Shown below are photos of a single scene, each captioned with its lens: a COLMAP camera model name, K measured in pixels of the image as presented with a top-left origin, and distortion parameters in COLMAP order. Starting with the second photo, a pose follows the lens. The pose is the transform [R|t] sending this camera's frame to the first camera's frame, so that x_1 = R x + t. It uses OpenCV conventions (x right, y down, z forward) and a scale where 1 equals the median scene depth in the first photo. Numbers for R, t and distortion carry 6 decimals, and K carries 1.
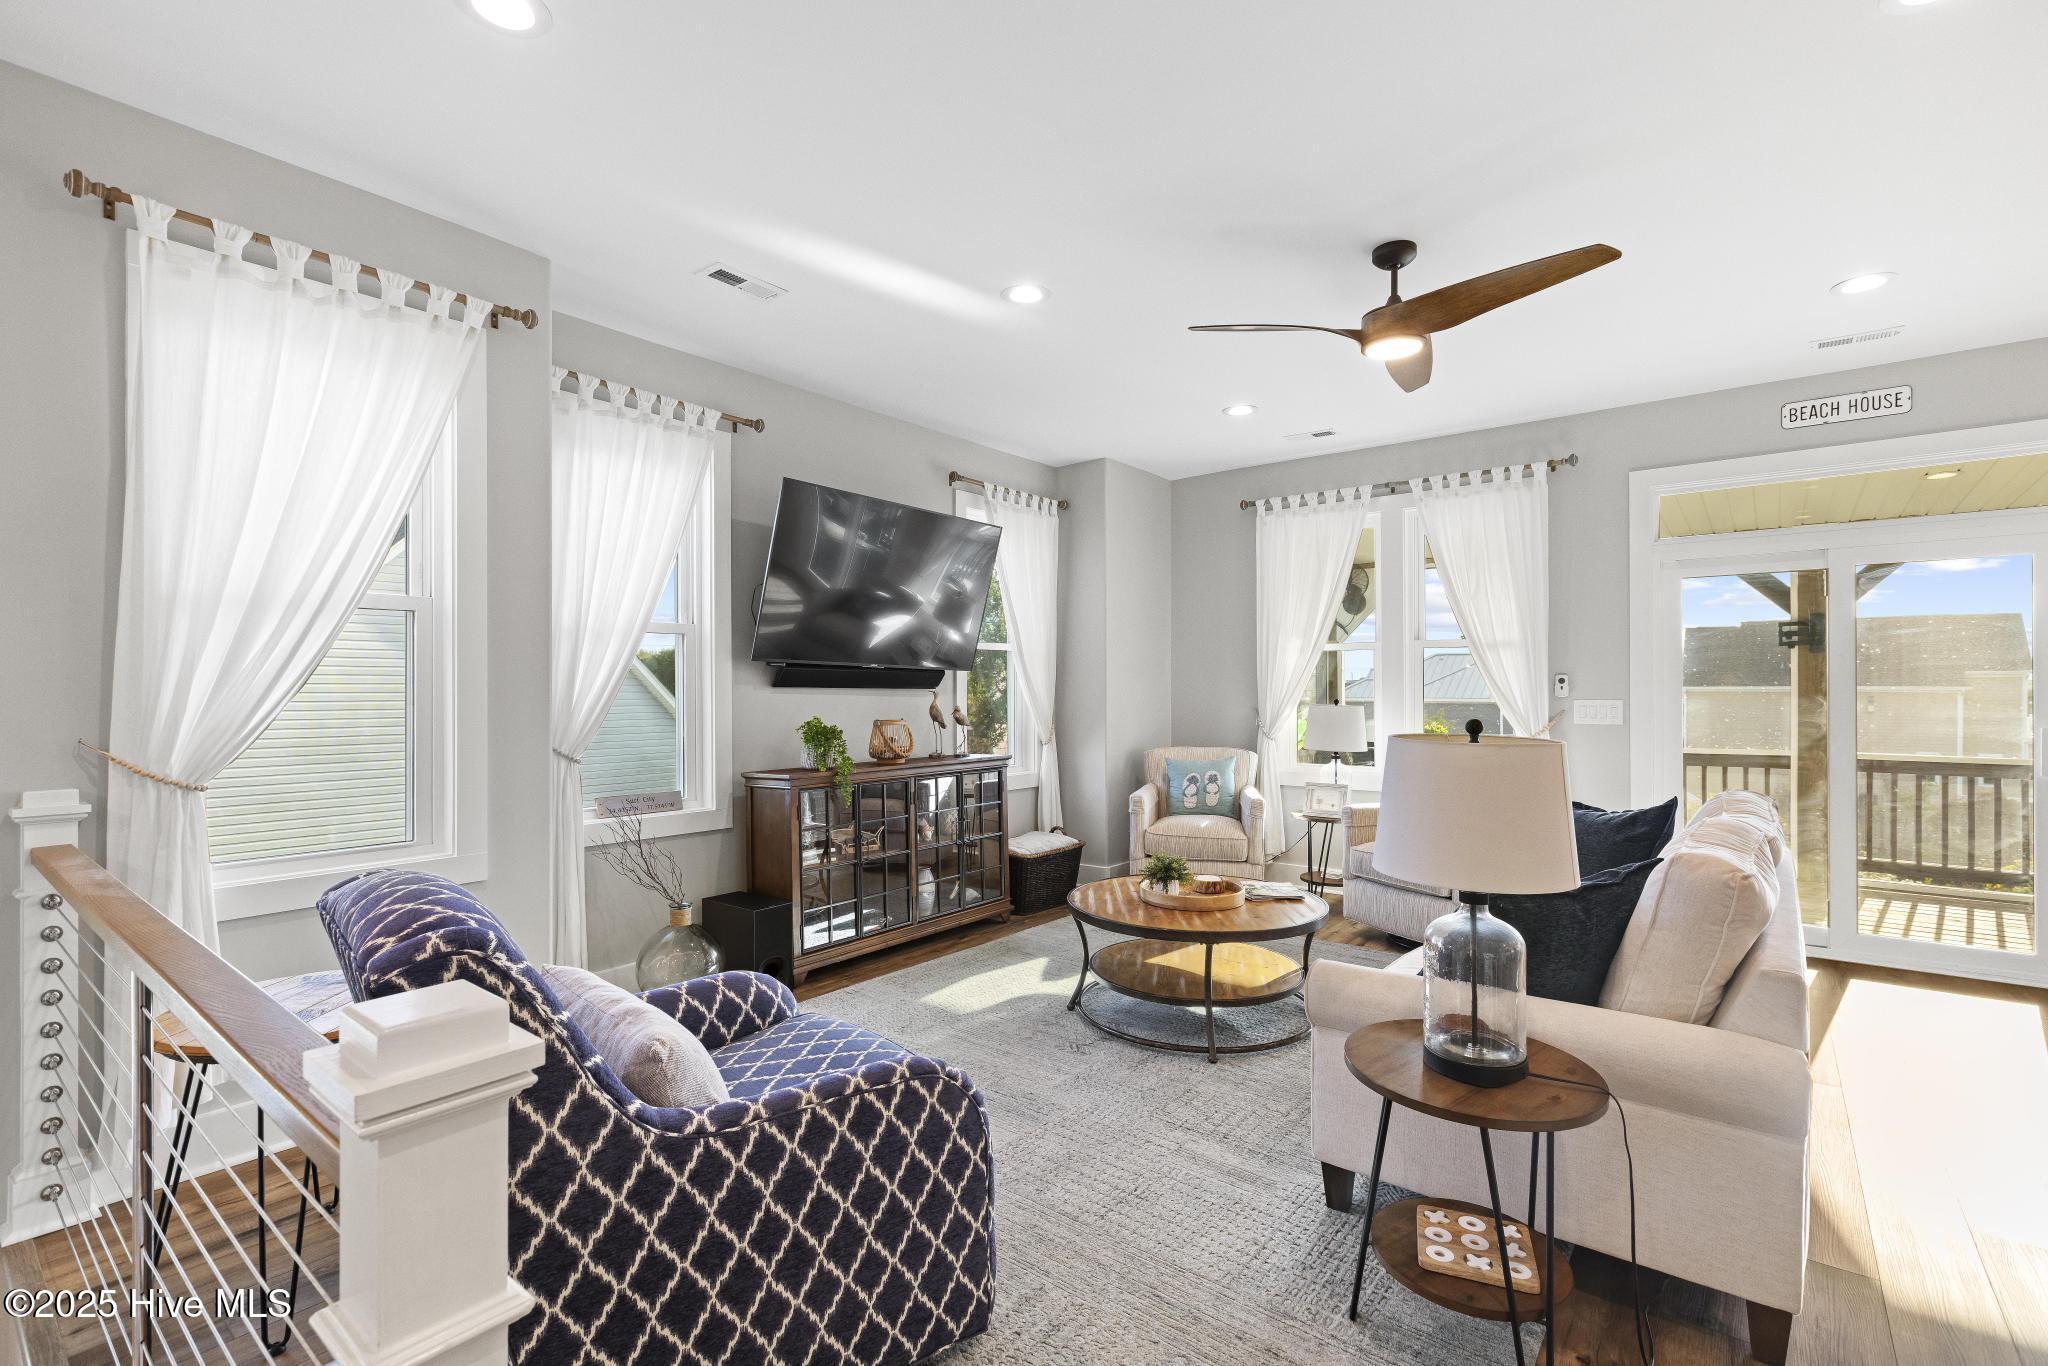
lens RADIAL K [[924.2, 0, 1023.5], [0, 924.2, 691.7], [0, 0, 1]] dist [0.002683, 0.000181]
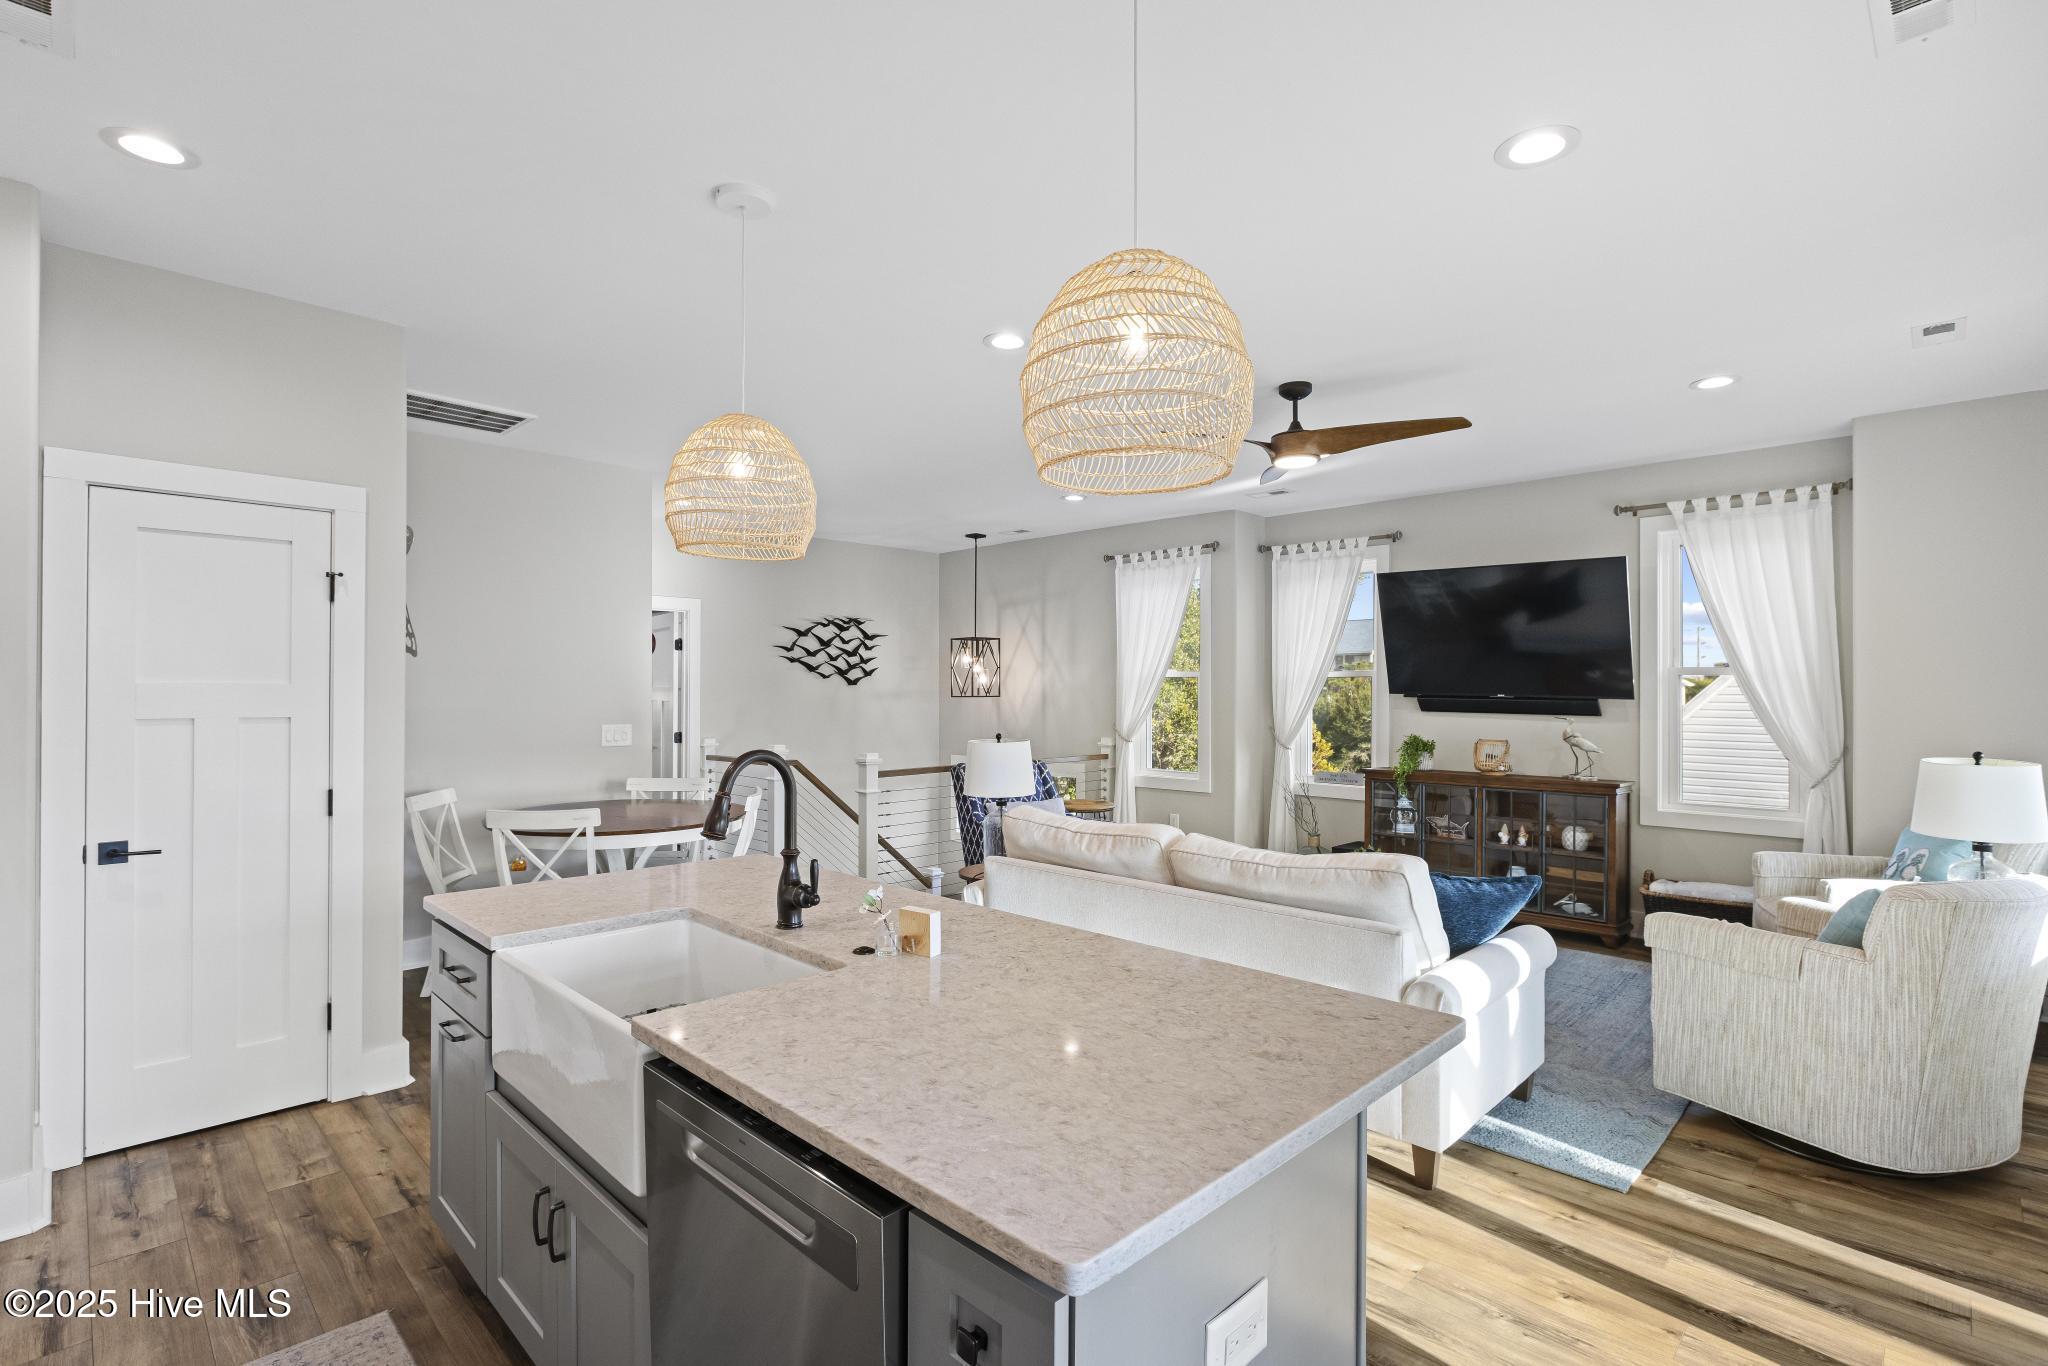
lens RADIAL K [[961.1, 0, 1024.0], [0, 961.1, 683.0], [0, 0, 1]] dist [-0.001604, -0.000936]
pose [[-0.107168, -0.005467, -0.994226, 1.224514], [-0.003925, 0.999979, -0.005076, -0.037077], [0.994233, 0.003358, -0.107187, 0.528983]]
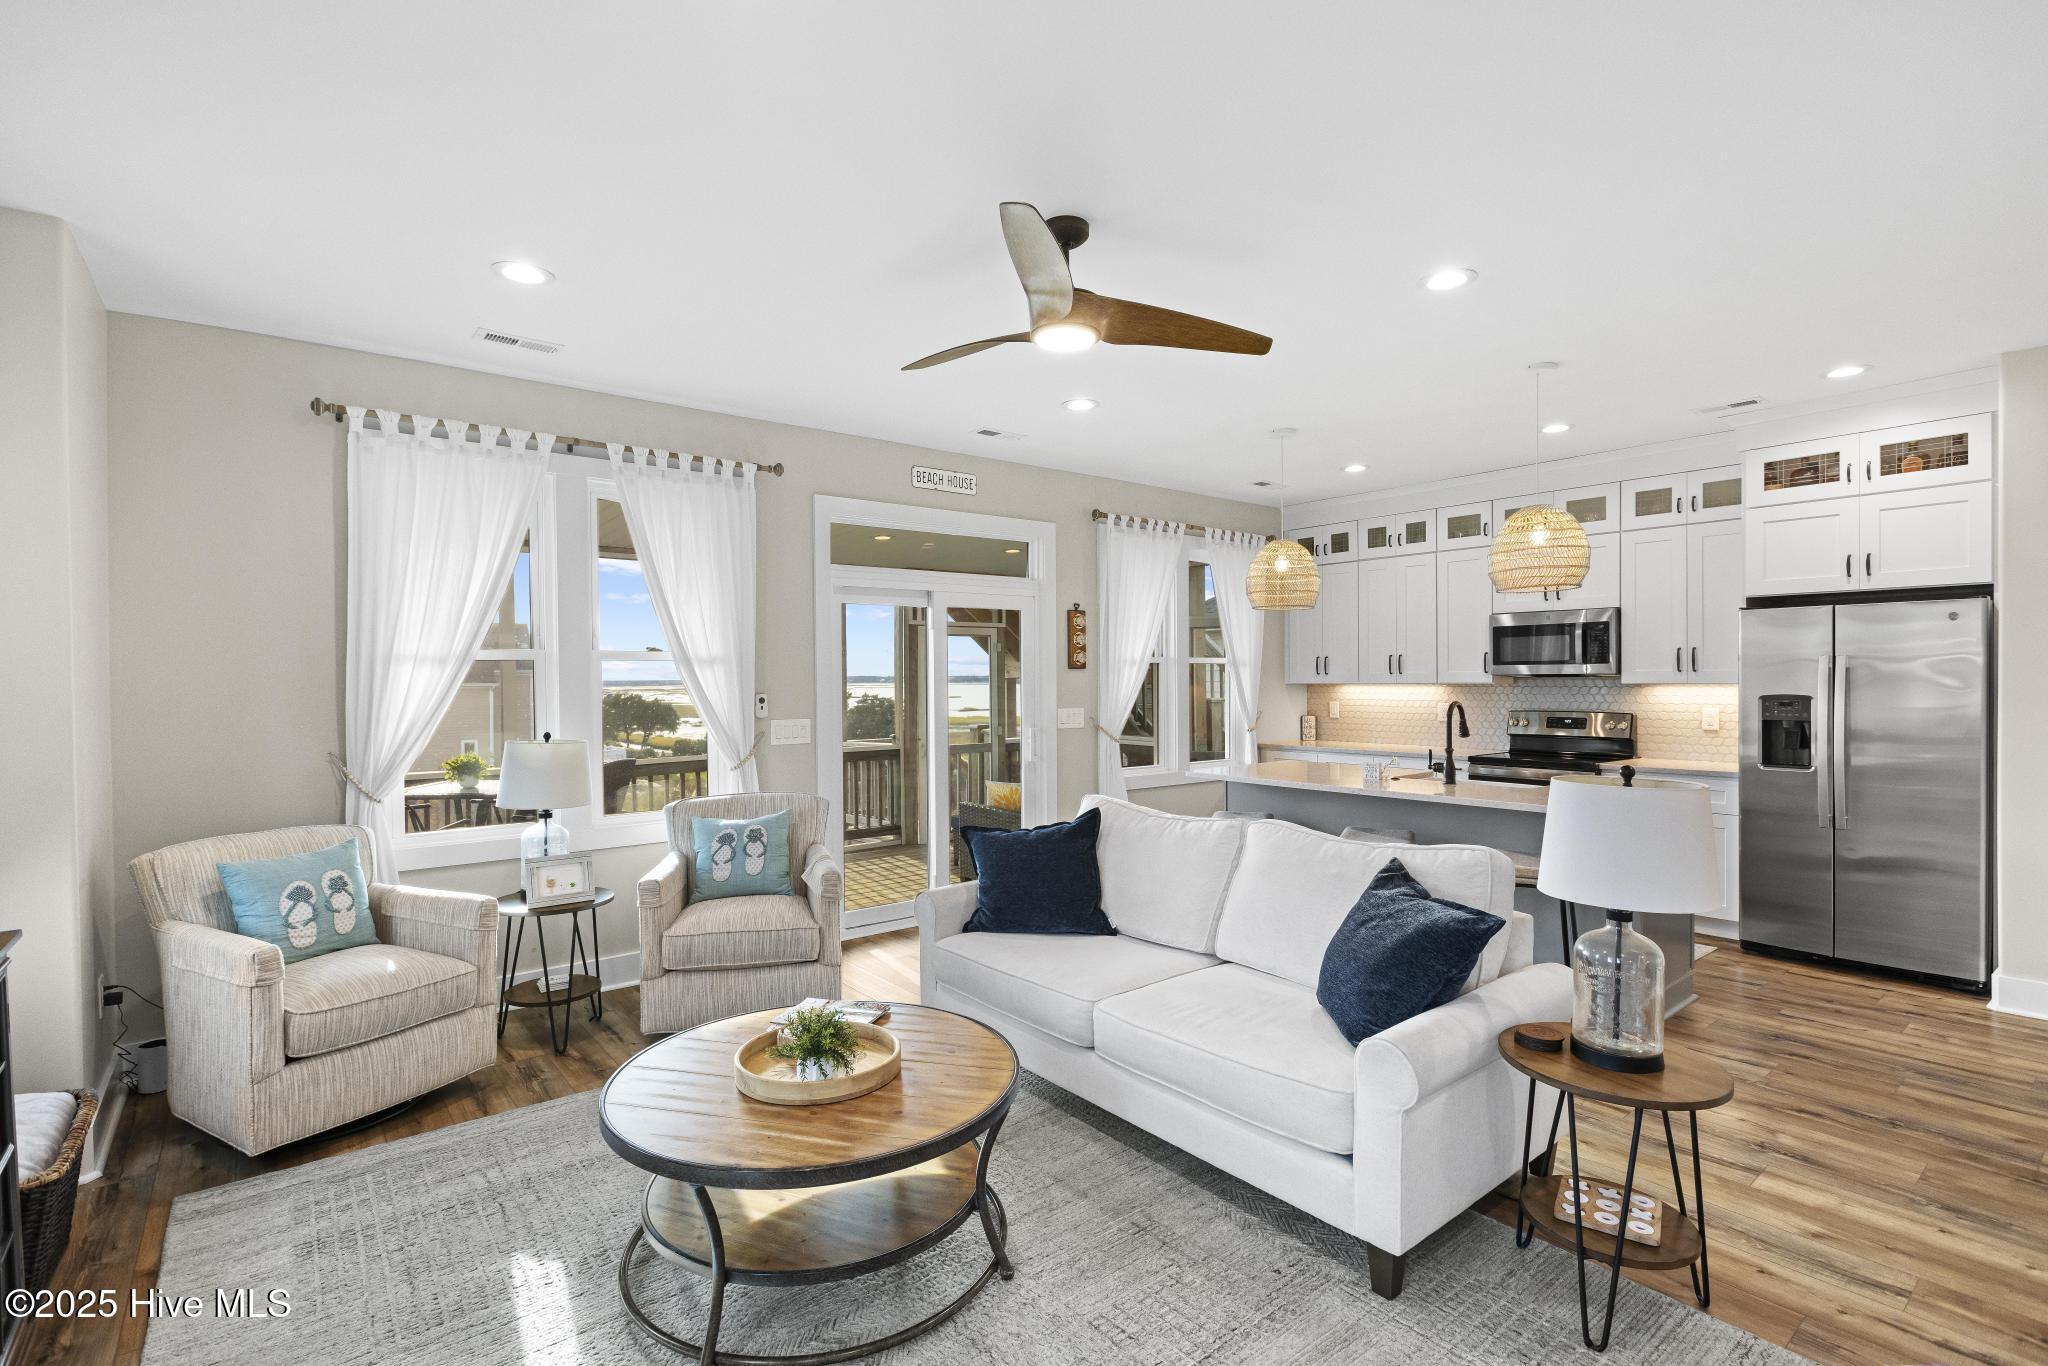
lens RADIAL K [[954.5, 0, 1032.1], [0, 954.5, 679.9], [0, 0, 1]] dist [-0.004283, -0.000925]
pose [[0.221240, -0.002486, 0.975216, -0.334727], [0.009018, 0.999959, 0.000503, -0.033910], [-0.975178, 0.008683, 0.221253, 0.571616]]
